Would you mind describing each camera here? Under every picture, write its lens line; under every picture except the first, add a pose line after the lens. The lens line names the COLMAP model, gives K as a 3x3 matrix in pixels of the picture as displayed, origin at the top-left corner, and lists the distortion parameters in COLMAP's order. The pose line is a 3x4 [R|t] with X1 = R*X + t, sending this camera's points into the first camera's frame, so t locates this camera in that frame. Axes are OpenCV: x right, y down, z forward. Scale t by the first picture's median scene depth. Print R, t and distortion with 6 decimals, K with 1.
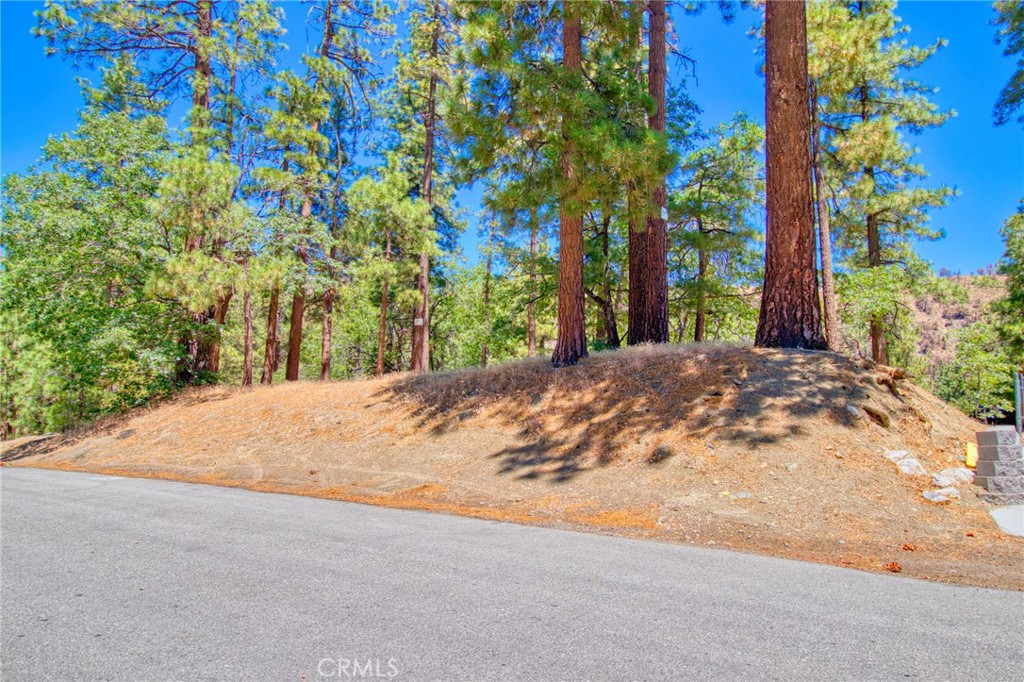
lens RADIAL K [[707.2, 0, 512.0], [0, 707.2, 340.7], [0, 0, 1]] dist [0.019513, 0.003980]
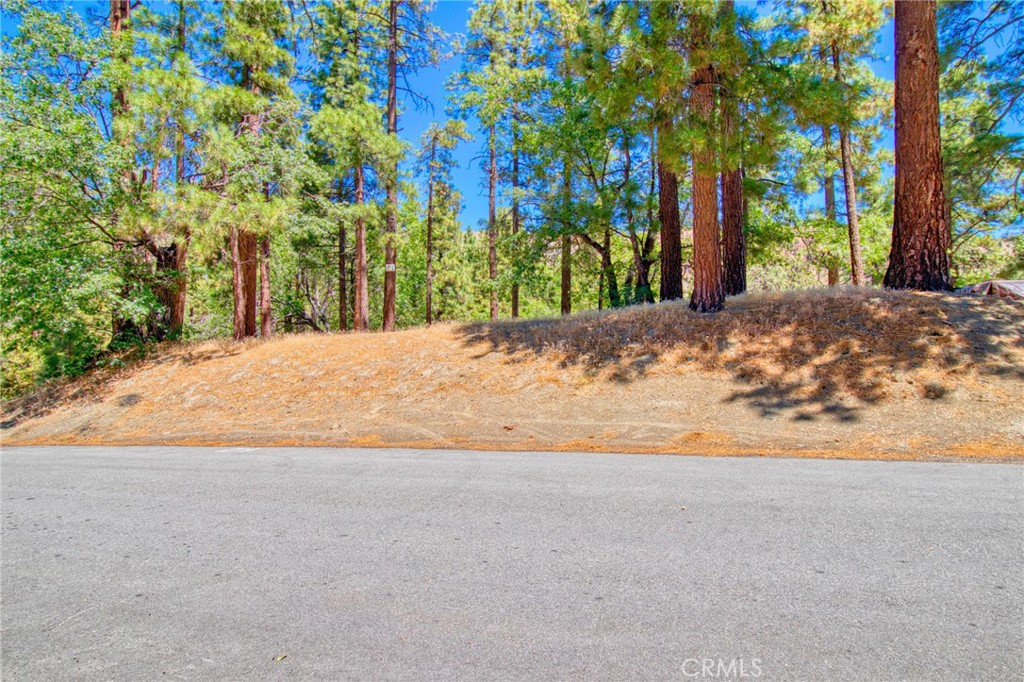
lens RADIAL K [[707.2, 0, 512.0], [0, 707.2, 341.0], [0, 0, 1]] dist [0.019513, 0.003980]
pose [[0.961912, -0.027752, 0.271946, -0.538392], [0.006669, 0.996920, 0.078145, -0.003595], [-0.273277, -0.073355, 0.959134, 0.105486]]
